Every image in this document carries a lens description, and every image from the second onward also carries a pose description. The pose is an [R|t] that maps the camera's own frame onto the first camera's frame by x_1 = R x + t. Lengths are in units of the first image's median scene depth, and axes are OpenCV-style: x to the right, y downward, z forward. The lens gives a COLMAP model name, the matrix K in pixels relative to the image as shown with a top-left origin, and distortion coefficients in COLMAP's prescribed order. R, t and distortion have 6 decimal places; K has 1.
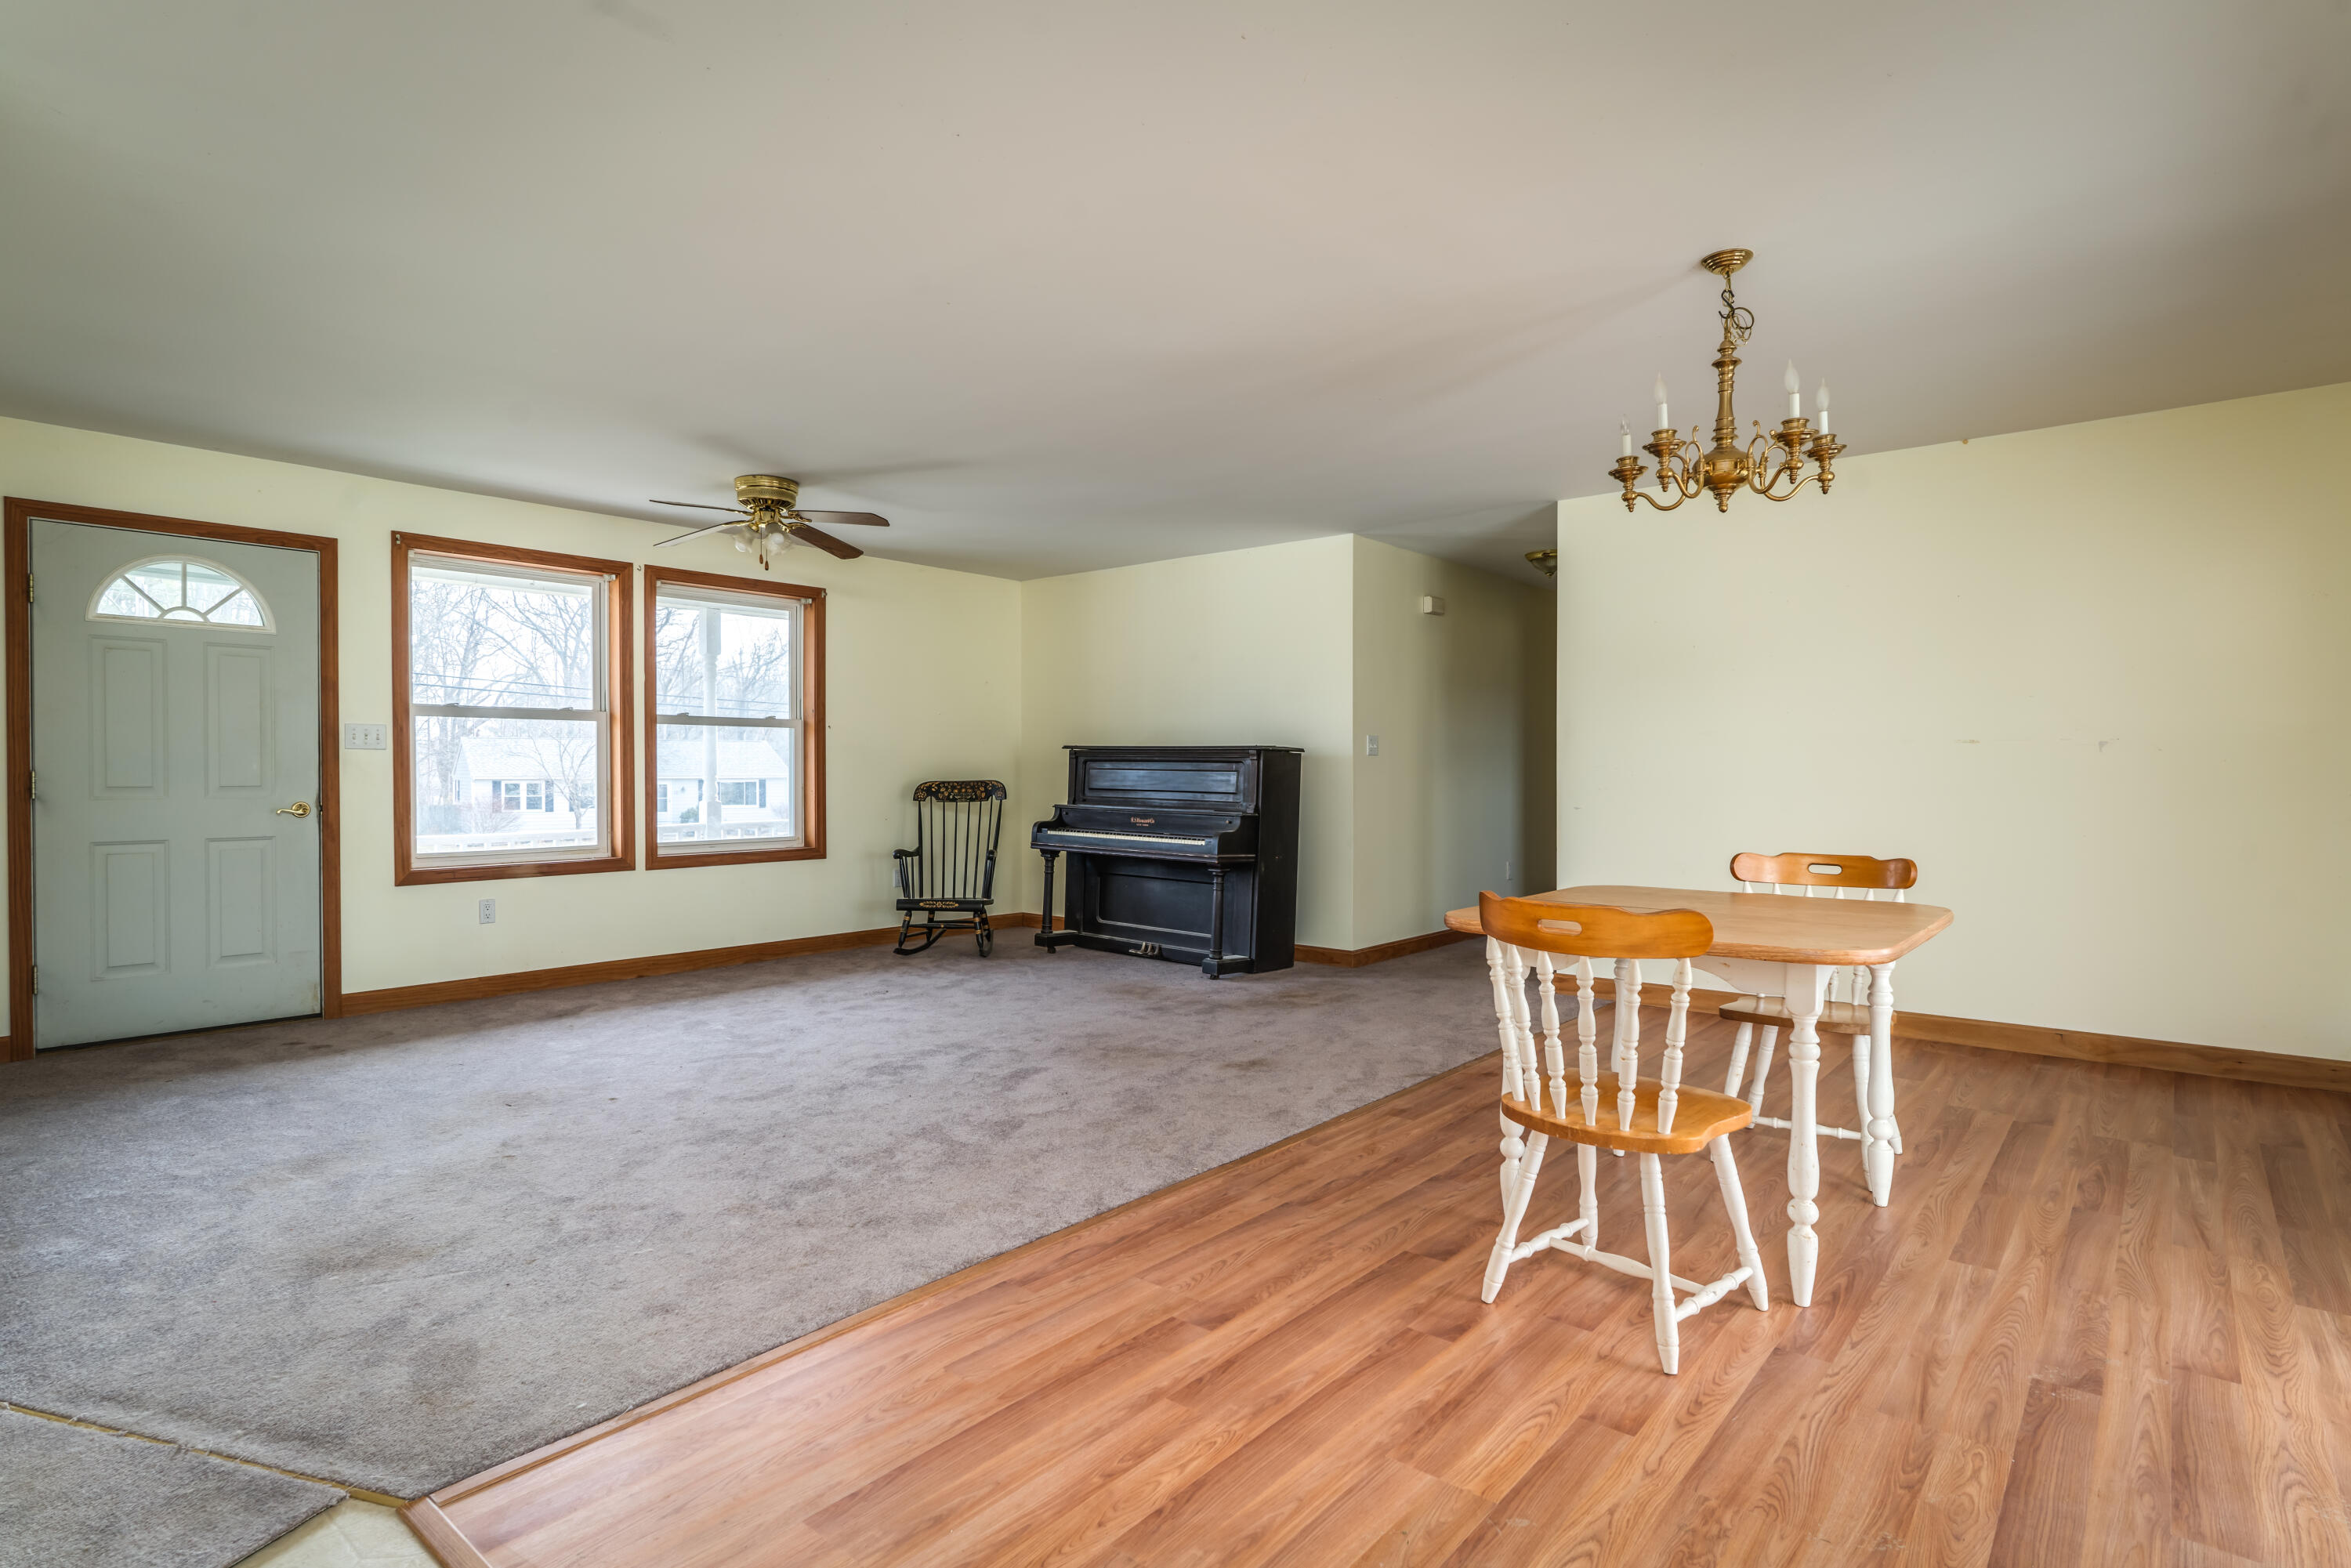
lens RADIAL K [[1191.9, 0, 1175.5], [0, 1191.9, 784.0], [0, 0, 1]] dist [-0.001193, -0.000136]
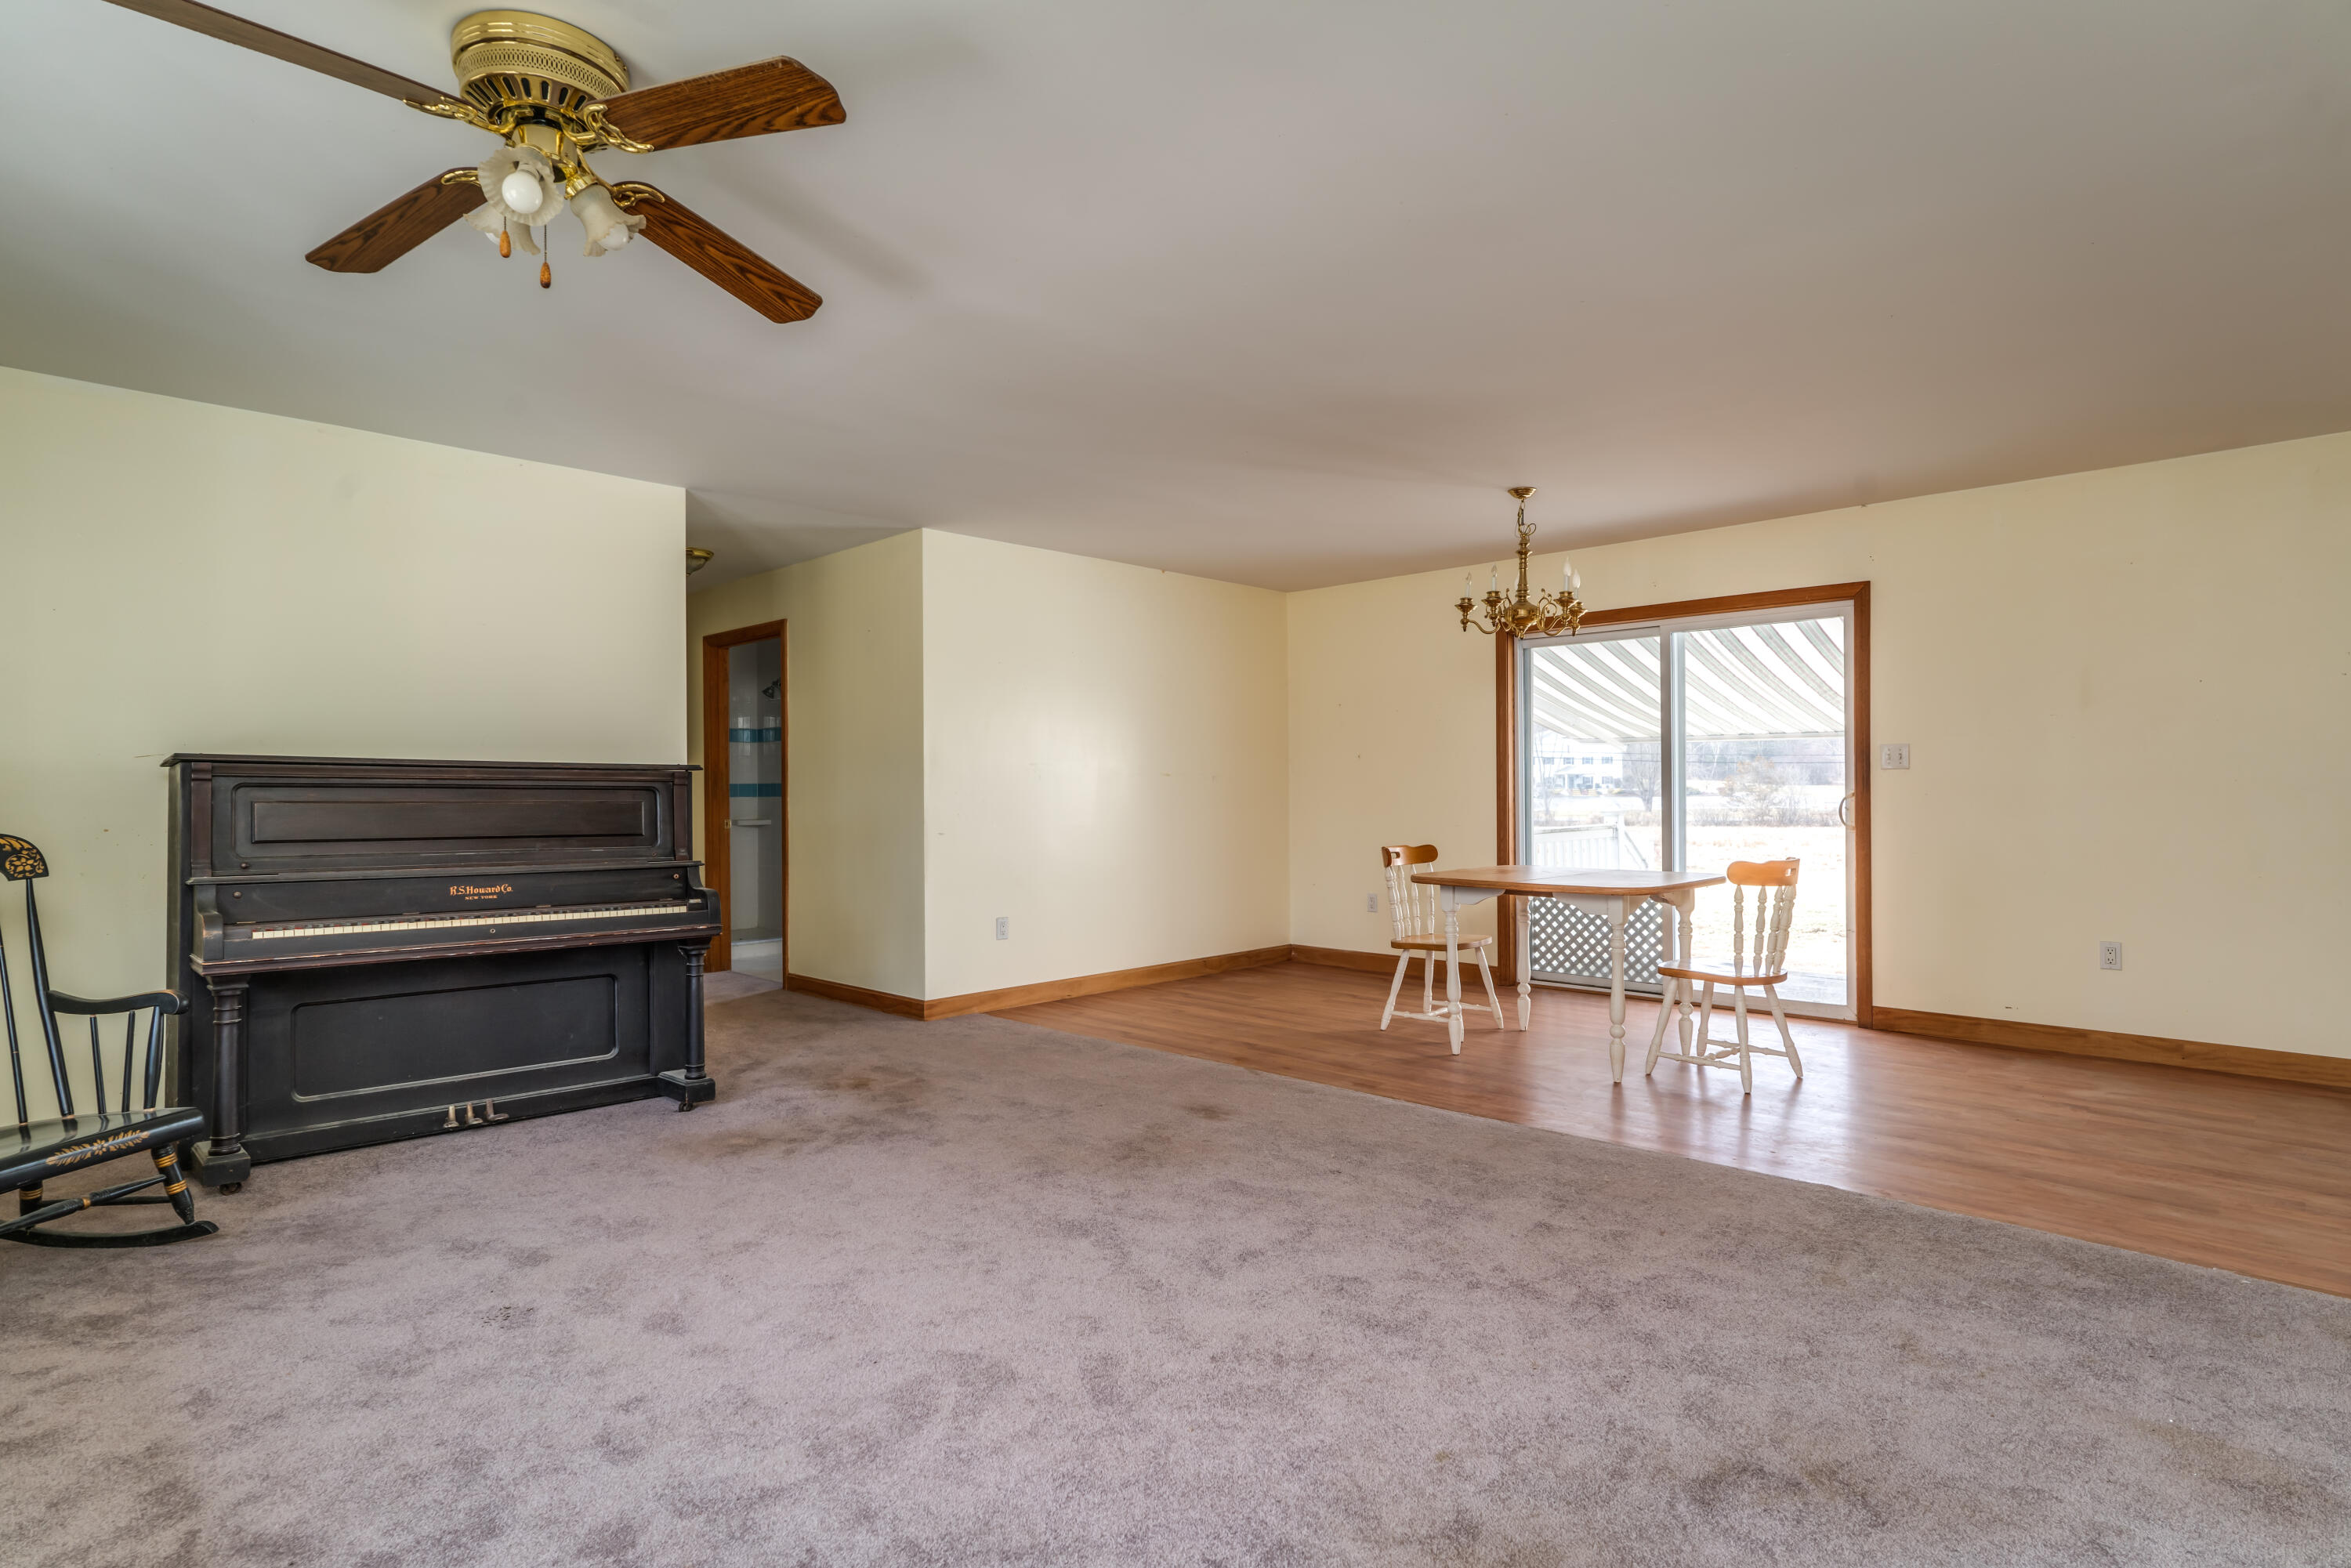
lens RADIAL K [[1191.9, 0, 1175.5], [0, 1191.9, 784.0], [0, 0, 1]] dist [-0.001193, -0.000136]
pose [[0.094224, 0.005892, 0.995534, -0.576582], [0.016894, 0.999829, -0.007516, -0.010743], [-0.995408, 0.017527, 0.094108, 0.614674]]
